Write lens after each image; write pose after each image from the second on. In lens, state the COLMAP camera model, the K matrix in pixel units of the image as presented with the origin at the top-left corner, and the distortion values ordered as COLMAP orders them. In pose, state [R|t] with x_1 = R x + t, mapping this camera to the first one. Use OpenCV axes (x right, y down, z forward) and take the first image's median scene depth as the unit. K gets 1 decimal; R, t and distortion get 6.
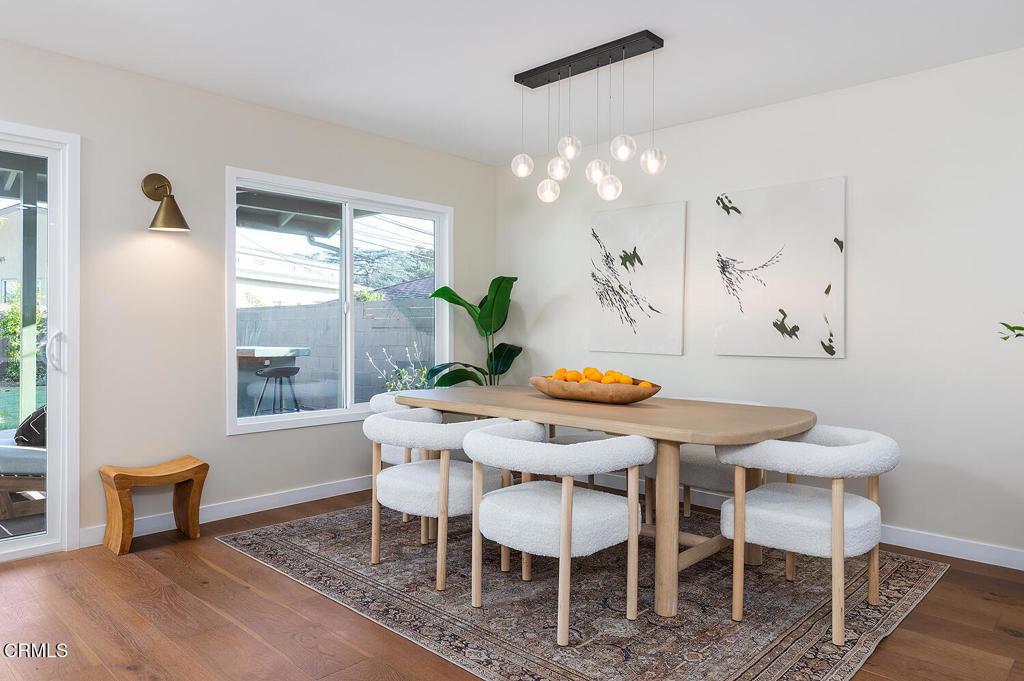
lens RADIAL K [[667.7, 0, 511.3], [0, 667.7, 330.7], [0, 0, 1]] dist [-0.001126, 0.000171]
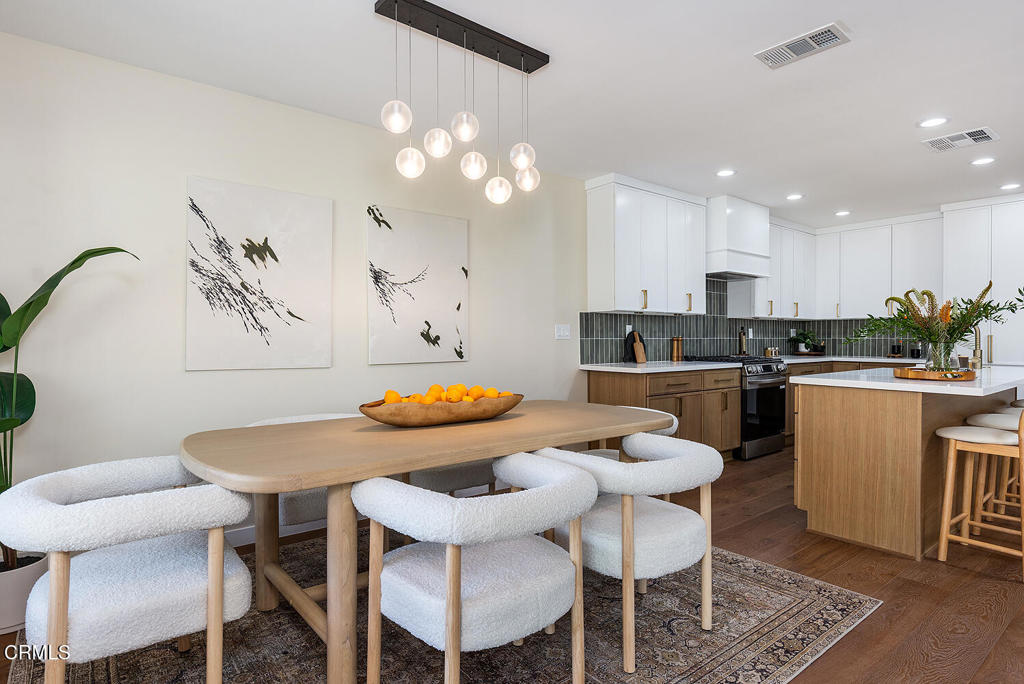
lens RADIAL K [[550.6, 0, 517.2], [0, 550.6, 344.1], [0, 0, 1]] dist [-0.003777, -0.000937]
pose [[0.136353, -0.015773, 0.990535, -0.555828], [0.002413, 0.999876, 0.015590, -0.007652], [-0.990657, 0.000264, 0.136374, 0.772799]]
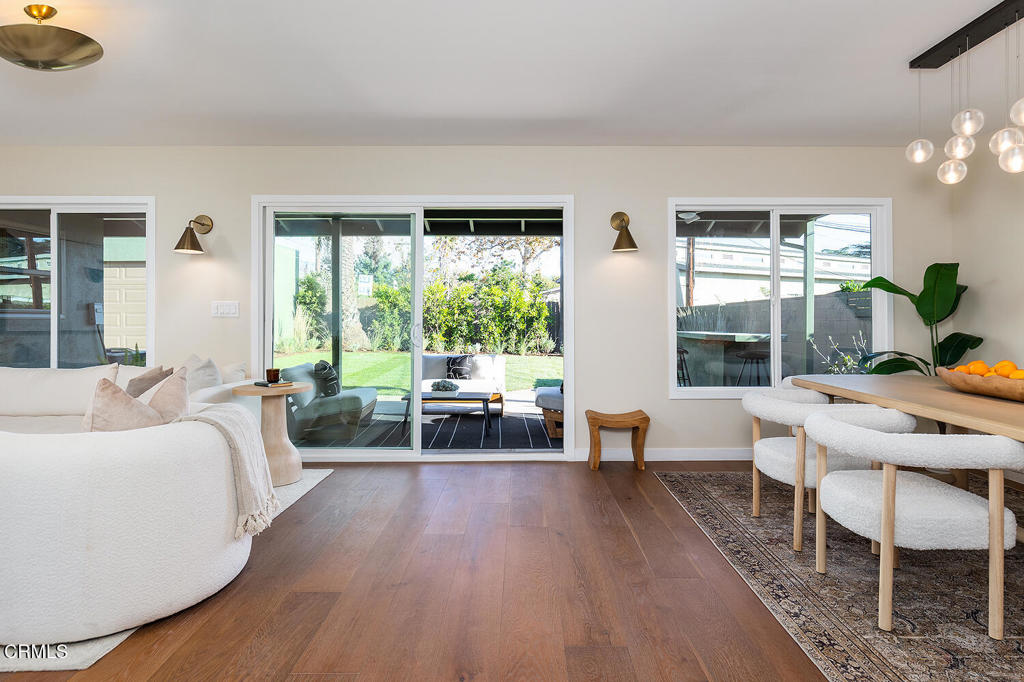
lens RADIAL K [[568.6, 0, 528.9], [0, 568.6, 318.8], [0, 0, 1]] dist [0.002233, -0.000230]
pose [[0.696923, -0.004554, -0.717132, 0.210693], [0.003038, 0.999990, -0.003399, -0.000355], [0.717140, 0.000190, 0.696929, 0.005331]]
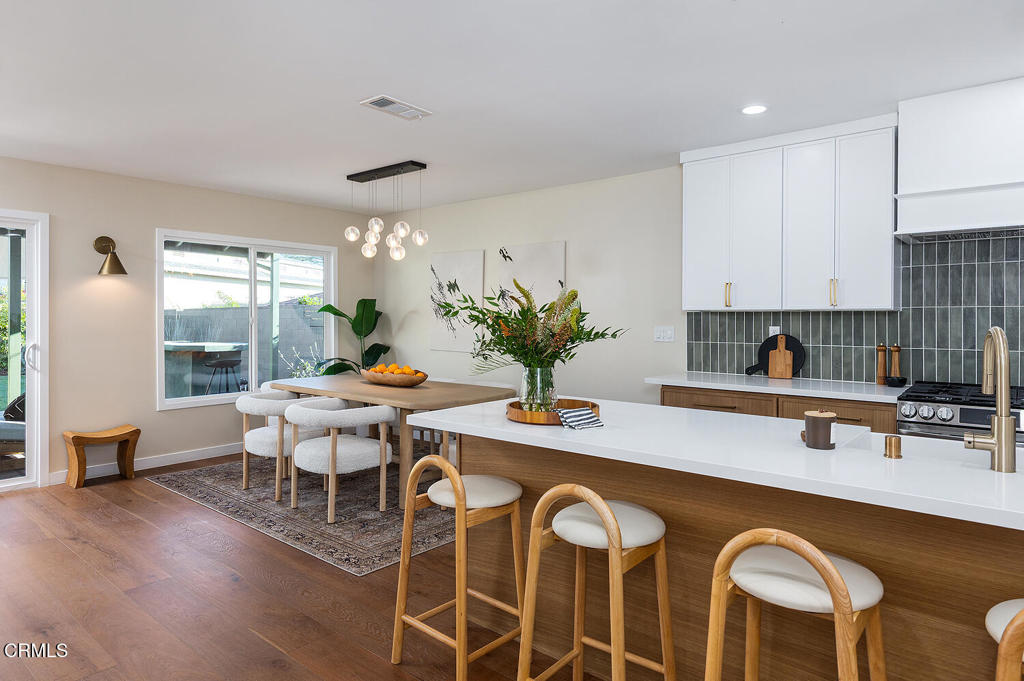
lens RADIAL K [[603.7, 0, 532.3], [0, 603.7, 318.7], [0, 0, 1]] dist [0.002967, -0.000474]
pose [[0.996968, -0.001594, 0.077795, 0.318714], [0.001618, 0.999999, -0.000243, -0.048062], [-0.077795, 0.000368, 0.996969, -0.424872]]
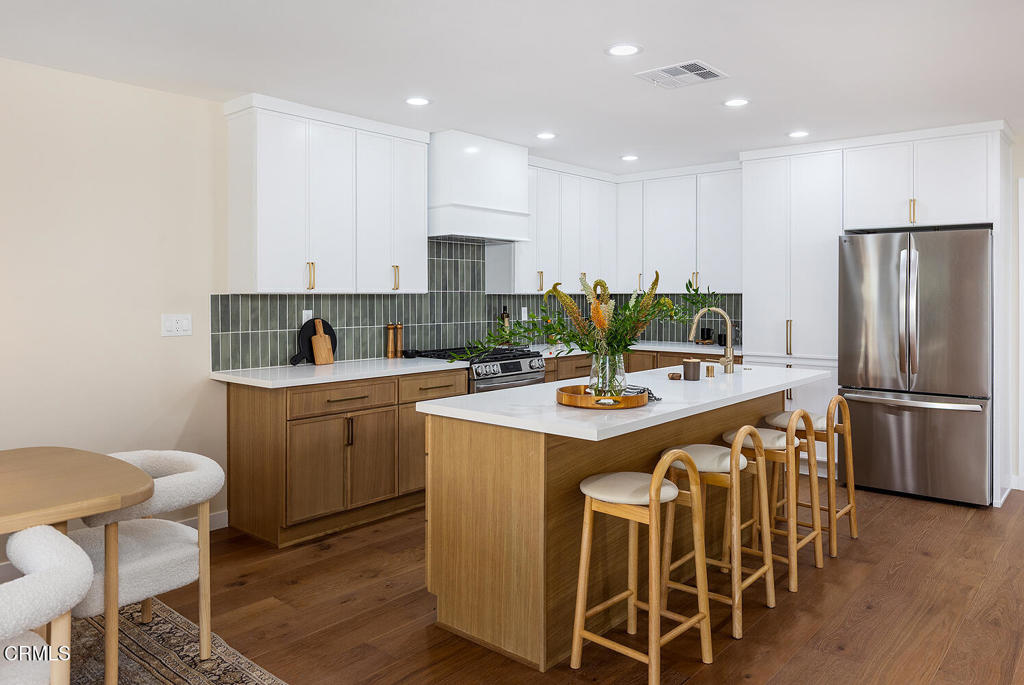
lens RADIAL K [[724.8, 0, 513.3], [0, 724.8, 296.9], [0, 0, 1]] dist [0.000448, 0.000605]
pose [[-0.045538, -0.008091, 0.998930, -0.432045], [0.000947, 0.999966, 0.008142, -0.066813], [-0.998962, 0.001316, -0.045529, 0.376808]]
